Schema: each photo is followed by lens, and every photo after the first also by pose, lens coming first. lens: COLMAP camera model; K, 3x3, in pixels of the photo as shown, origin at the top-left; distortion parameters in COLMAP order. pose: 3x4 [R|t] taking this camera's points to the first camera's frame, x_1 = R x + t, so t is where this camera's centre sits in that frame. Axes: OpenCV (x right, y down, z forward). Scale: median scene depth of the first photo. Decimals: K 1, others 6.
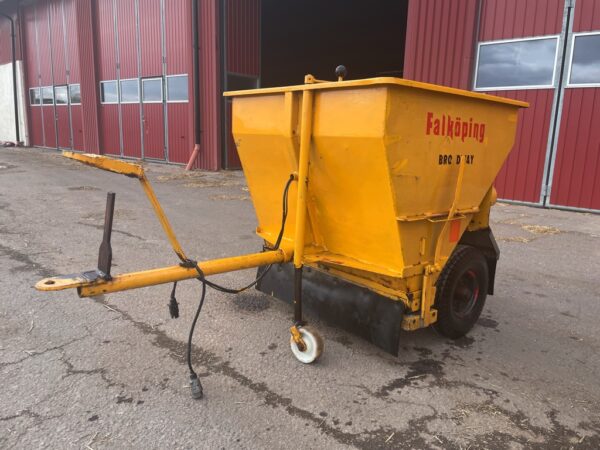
lens RADIAL K [[442.7, 0, 302.0], [0, 442.7, 220.2], [0, 0, 1]] dist [0.083324, -0.112106]
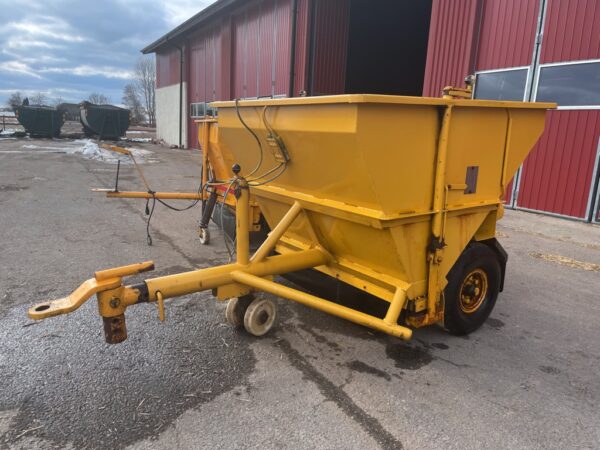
lens RADIAL K [[440.0, 0, 301.4], [0, 440.0, 223.3], [0, 0, 1]] dist [0.110932, -0.154218]
pose [[0.944317, 0.083253, -0.318331, 0.180726], [-0.087249, 0.996185, 0.001711, 0.026683], [0.317259, 0.026158, 0.947978, -0.145366]]
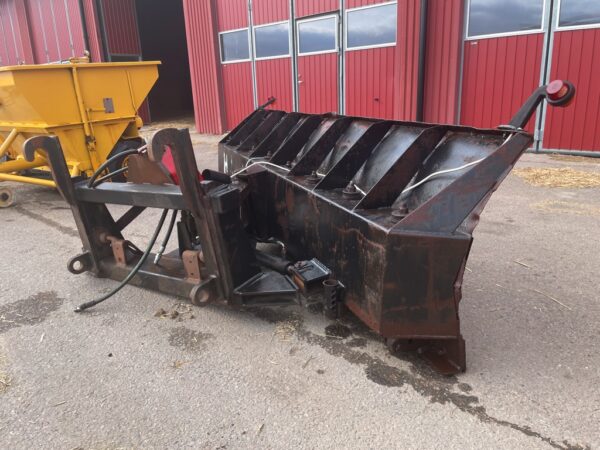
lens RADIAL K [[440.0, 0, 301.4], [0, 440.0, 223.3], [0, 0, 1]] dist [0.110932, -0.154218]
pose [[0.998134, -0.044837, -0.041452, 0.352867], [0.048547, 0.994454, 0.093302, 0.070651], [0.037039, -0.095140, 0.994775, -0.307258]]
